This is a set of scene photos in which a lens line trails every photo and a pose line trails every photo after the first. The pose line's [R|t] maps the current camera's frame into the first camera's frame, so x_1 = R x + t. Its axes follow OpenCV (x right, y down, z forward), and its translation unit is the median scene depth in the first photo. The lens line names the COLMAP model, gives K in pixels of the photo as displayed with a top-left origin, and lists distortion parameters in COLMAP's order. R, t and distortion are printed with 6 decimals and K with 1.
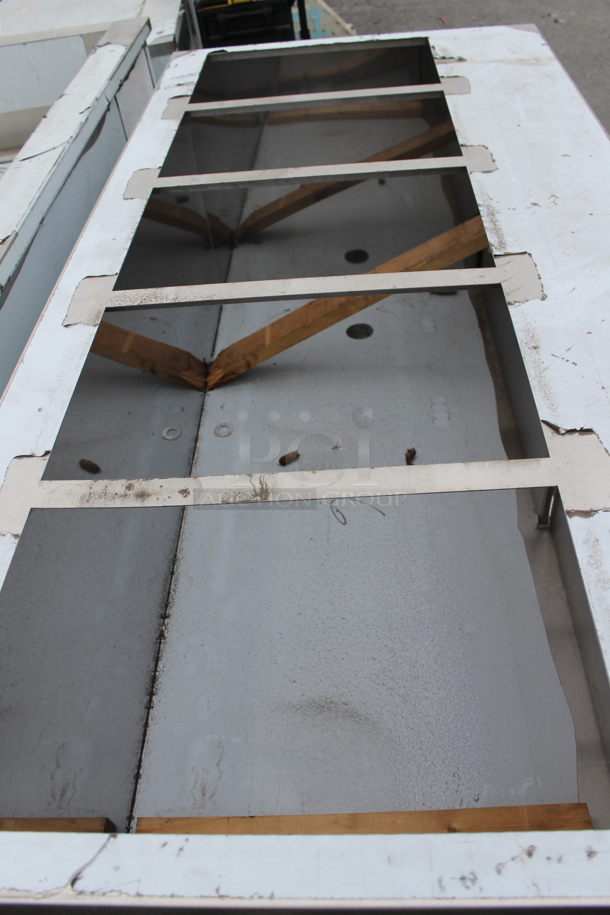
lens RADIAL K [[774.9, 0, 305.0], [0, 774.9, 457.5], [0, 0, 1]] dist [-0.174927, 0.164092]
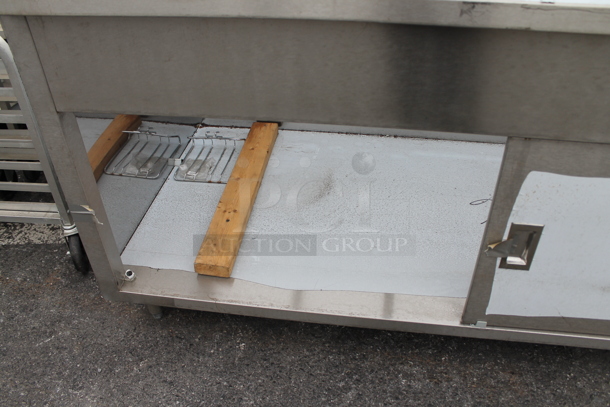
lens RADIAL K [[516.6, 0, 307.8], [0, 516.6, 203.8], [0, 0, 1]] dist [-0.174927, 0.164092]
pose [[-0.114817, 0.681445, -0.722807, 0.830084], [-0.681398, 0.475435, 0.556469, -0.244504], [0.722851, 0.556412, 0.409747, 0.485475]]
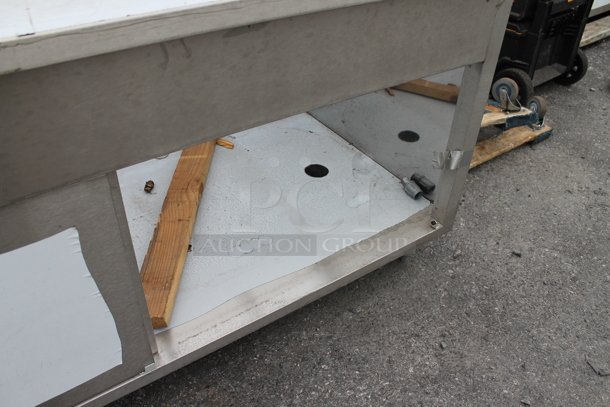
lens RADIAL K [[516.6, 0, 307.8], [0, 516.6, 203.8], [0, 0, 1]] dist [-0.174927, 0.164092]
pose [[0.592575, 0.580680, -0.558270, 0.758238], [-0.628548, 0.766766, 0.130373, -0.318002], [0.503768, 0.273644, 0.819352, 0.567408]]
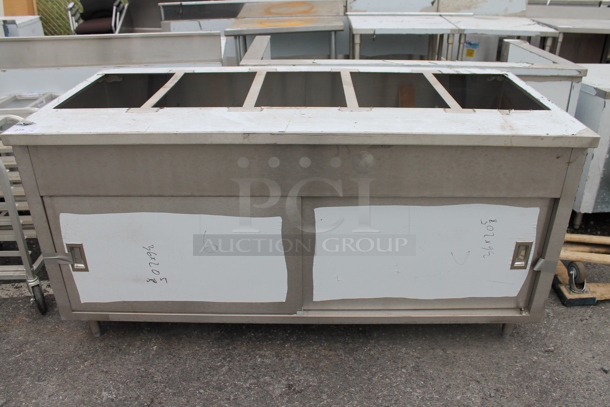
lens RADIAL K [[516.6, 0, 307.8], [0, 516.6, 203.8], [0, 0, 1]] dist [-0.174927, 0.164092]
pose [[0.018686, 0.540069, -0.841413, 1.308319], [-0.705647, 0.603319, 0.371575, -0.572919], [0.708317, 0.586798, 0.392372, 0.446372]]
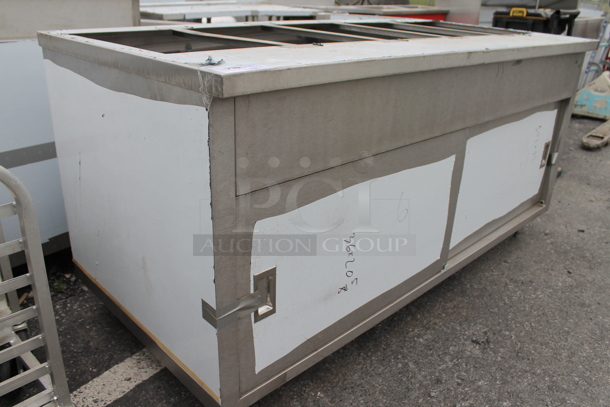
lens RADIAL K [[516.6, 0, 307.8], [0, 516.6, 203.8], [0, 0, 1]] dist [-0.174927, 0.164092]
pose [[0.713561, 0.384309, -0.585779, 0.765410], [-0.564083, 0.811031, -0.155045, 0.340822], [0.415500, 0.441062, 0.795502, -0.028251]]
